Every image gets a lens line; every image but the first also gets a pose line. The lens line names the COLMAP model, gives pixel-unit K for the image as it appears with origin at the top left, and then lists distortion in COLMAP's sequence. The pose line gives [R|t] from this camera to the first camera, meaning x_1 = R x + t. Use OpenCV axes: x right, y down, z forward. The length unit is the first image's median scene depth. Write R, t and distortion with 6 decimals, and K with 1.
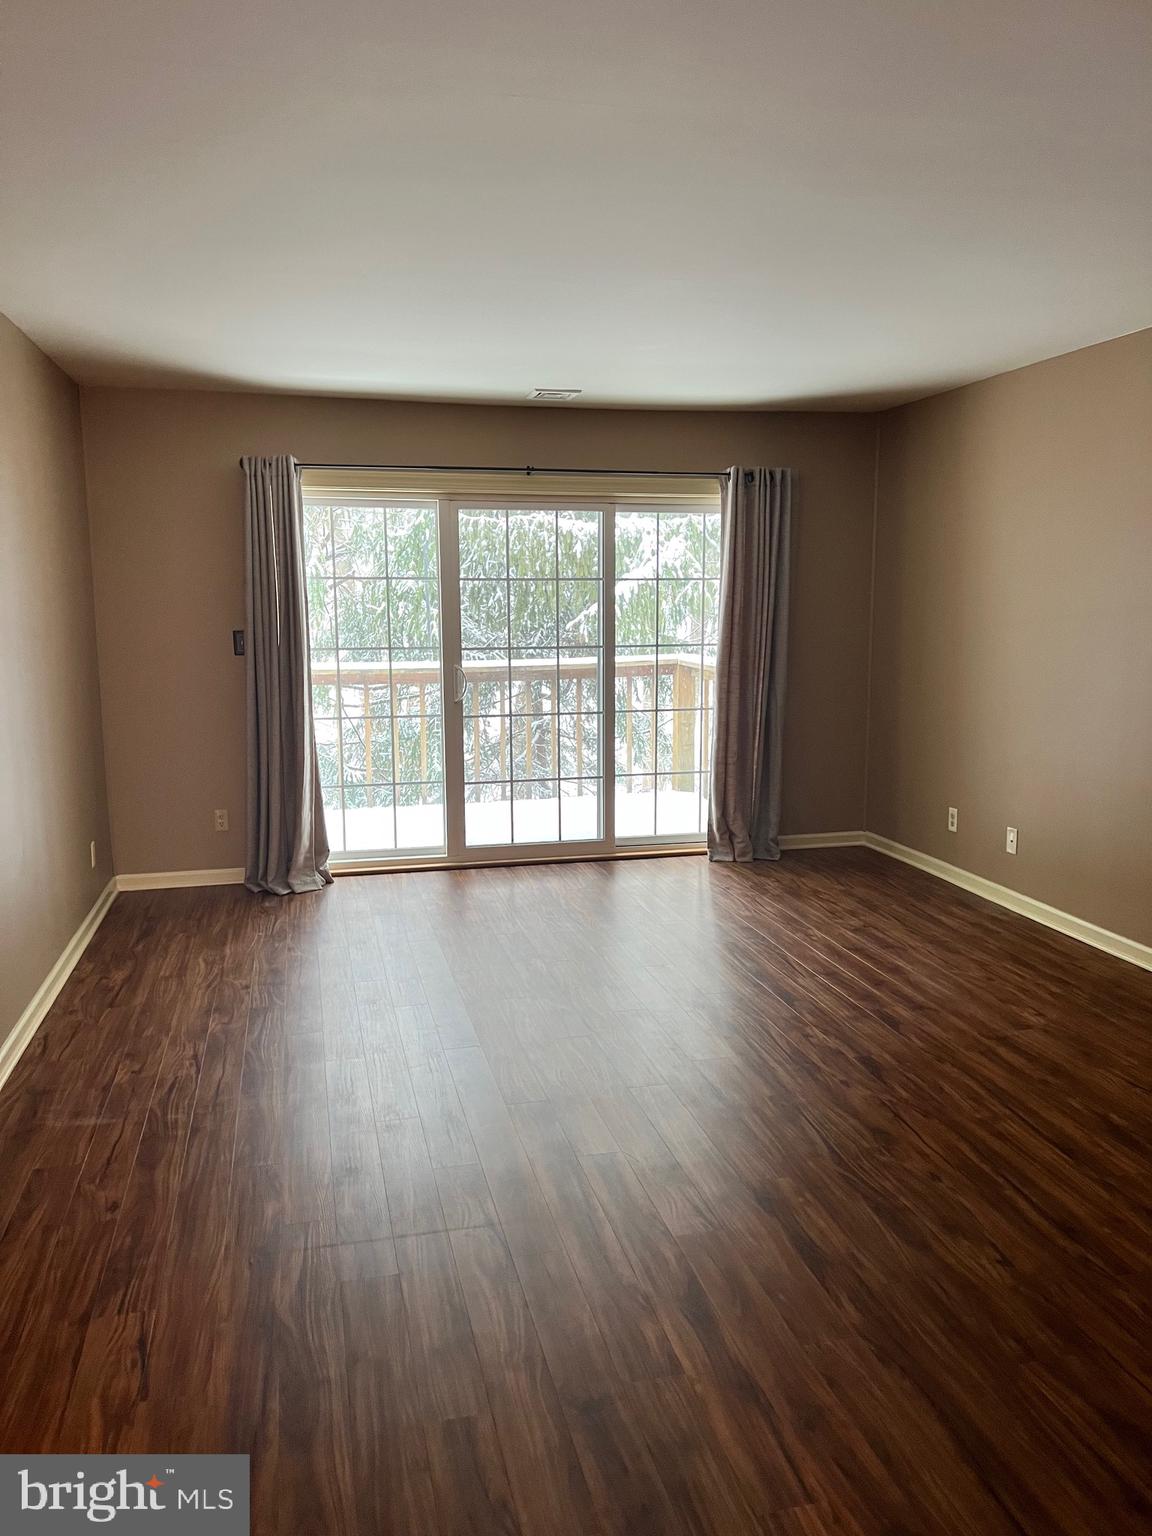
lens RADIAL K [[1161.1, 0, 563.5], [0, 1161.1, 763.6], [0, 0, 1]] dist [0.066177, -0.065382]
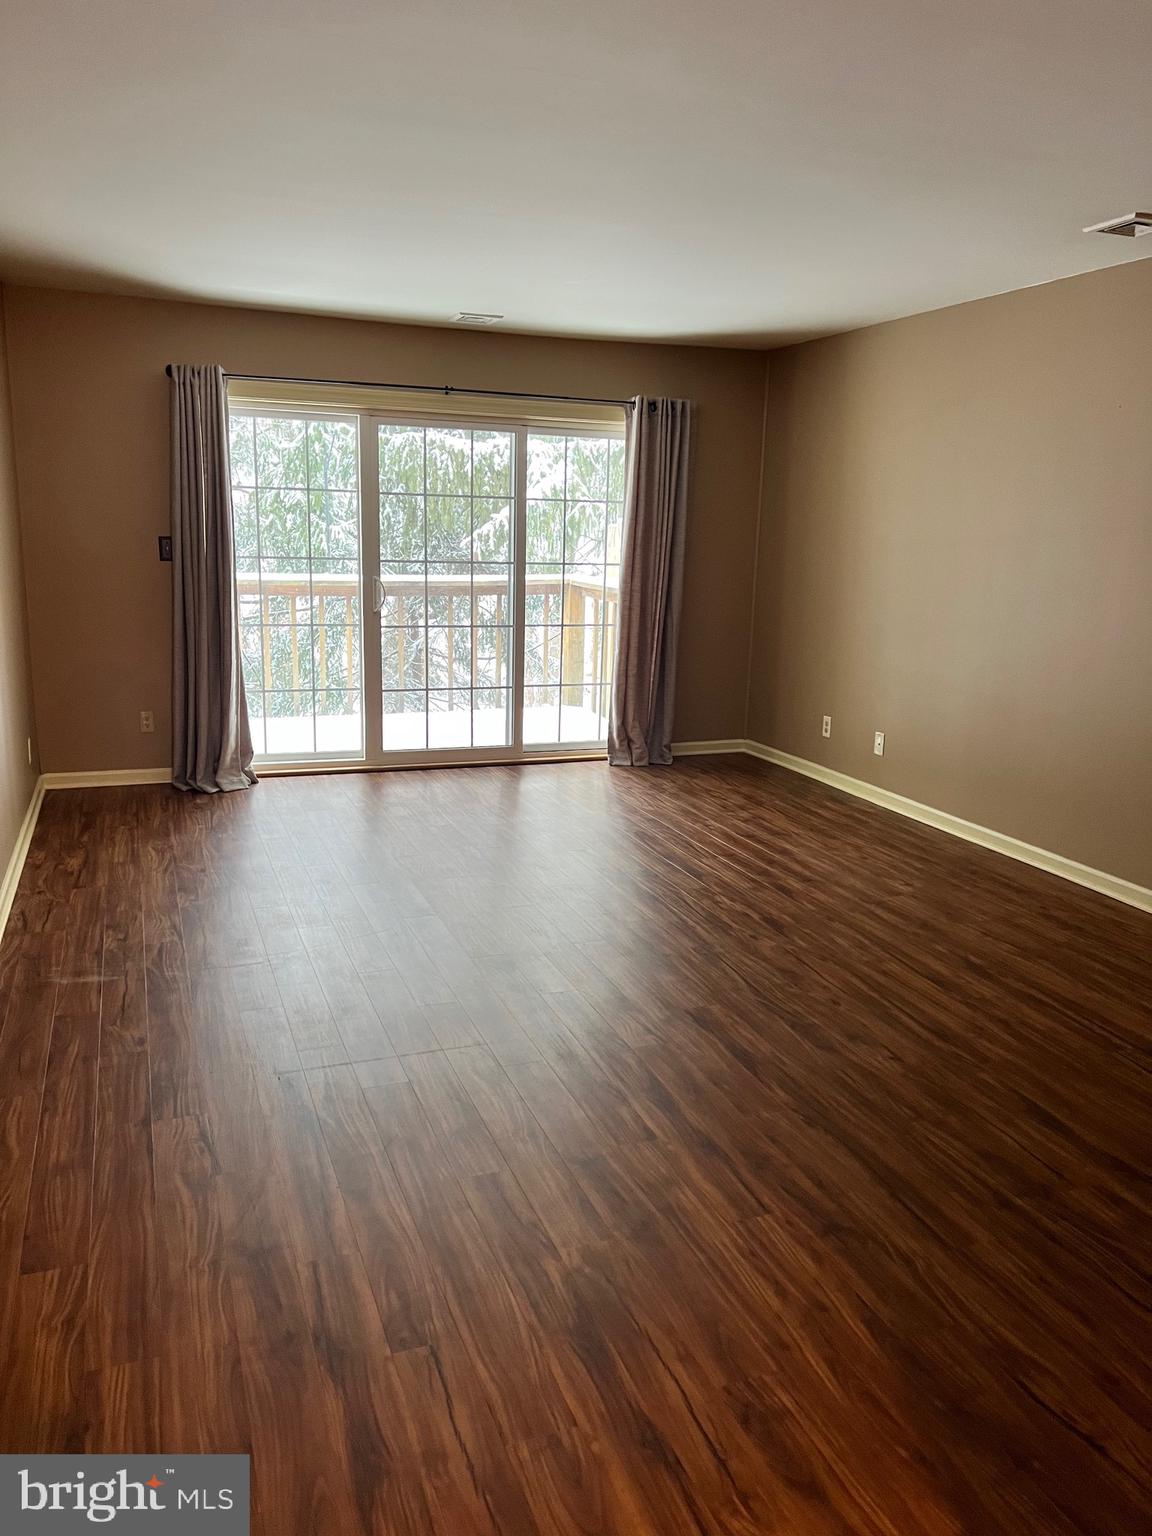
lens RADIAL K [[1161.1, 0, 564.5], [0, 1161.1, 760.6], [0, 0, 1]] dist [0.066177, -0.065382]
pose [[0.991604, 0.004187, 0.129246, -0.067902], [-0.012027, 0.998130, 0.059937, 0.018271], [-0.128753, -0.060988, 0.989800, -0.083699]]
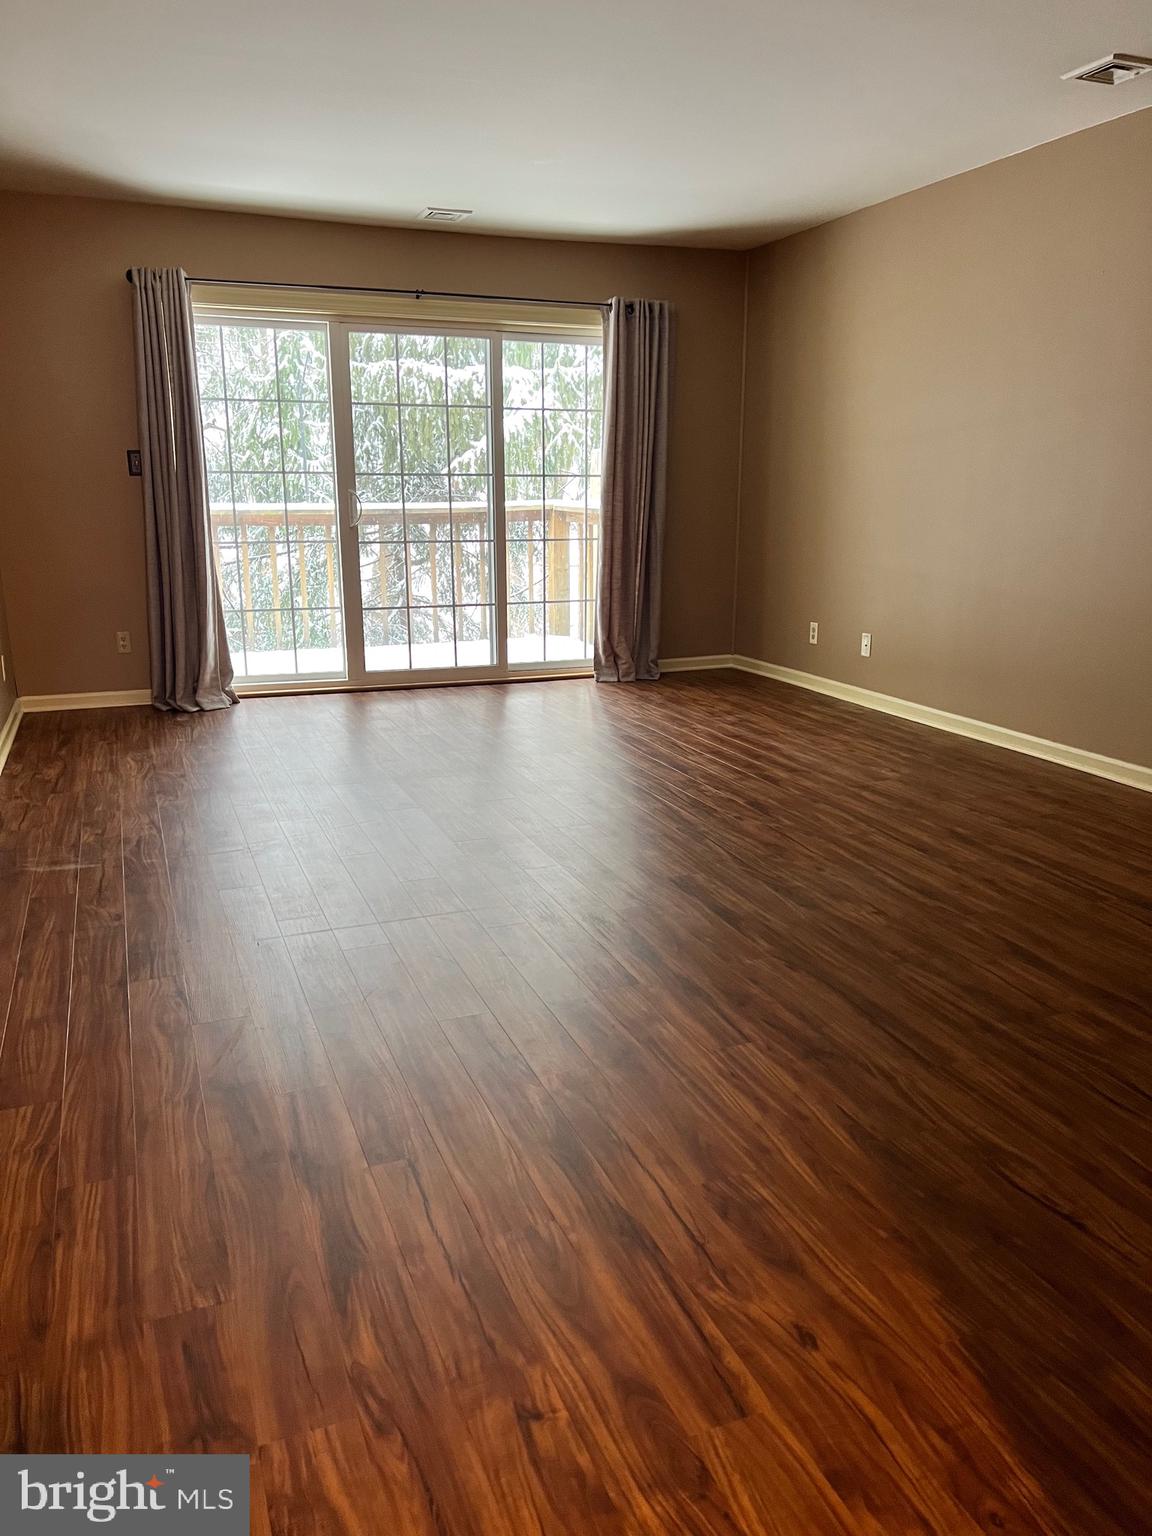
lens RADIAL K [[1161.1, 0, 568.8], [0, 1161.1, 768.2], [0, 0, 1]] dist [0.066177, -0.065382]
pose [[0.990381, -0.028008, 0.135501, -0.056700], [0.014978, 0.995245, 0.096247, 0.073117], [-0.137553, -0.093291, 0.986091, -0.079096]]
